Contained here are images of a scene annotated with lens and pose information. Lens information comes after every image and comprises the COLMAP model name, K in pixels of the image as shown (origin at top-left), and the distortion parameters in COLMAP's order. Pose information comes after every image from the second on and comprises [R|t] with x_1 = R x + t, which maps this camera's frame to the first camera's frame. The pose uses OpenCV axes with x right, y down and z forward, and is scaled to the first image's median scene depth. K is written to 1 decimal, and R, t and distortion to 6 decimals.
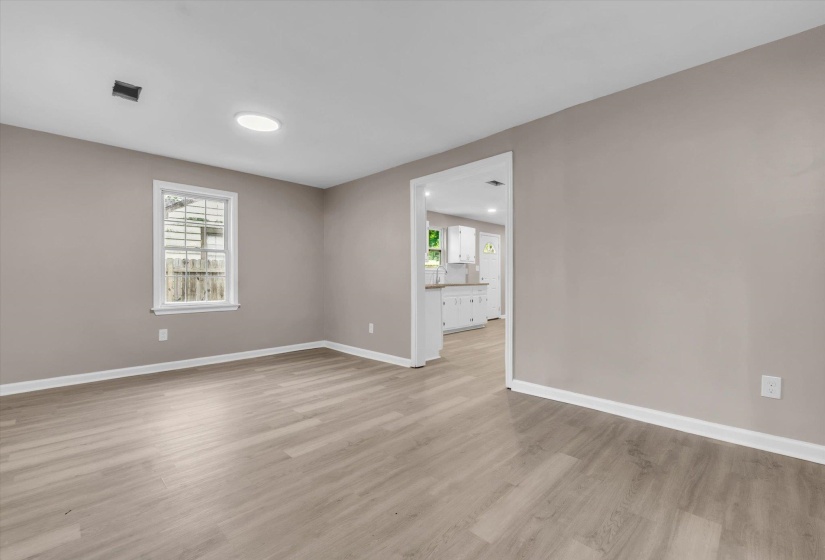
lens RADIAL K [[359.1, 0, 409.9], [0, 359.1, 278.8], [0, 0, 1]] dist [-0.003483, 0.001262]
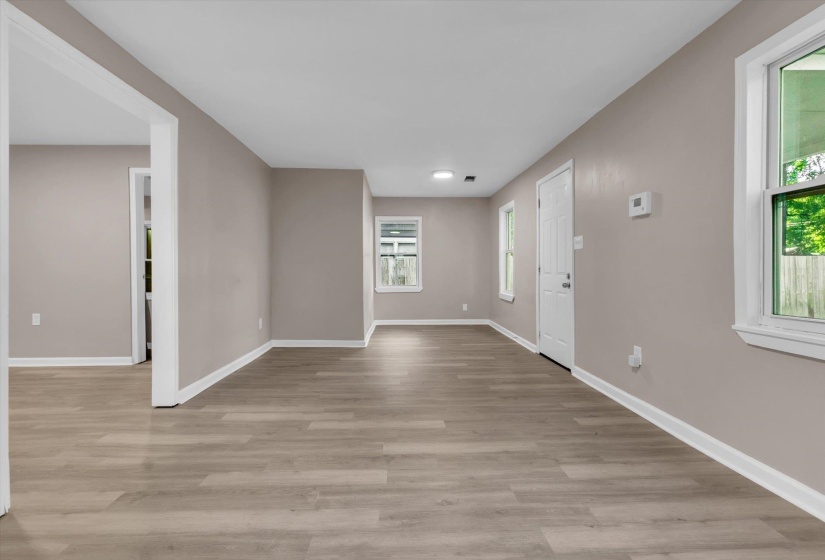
lens RADIAL K [[359.1, 0, 411.9], [0, 359.1, 275.3], [0, 0, 1]] dist [-0.003483, 0.001262]
pose [[-0.734191, -0.004289, 0.678929, -0.793611], [0.002028, 0.999962, 0.008510, 0.003578], [-0.678940, 0.007624, -0.734155, 1.454852]]
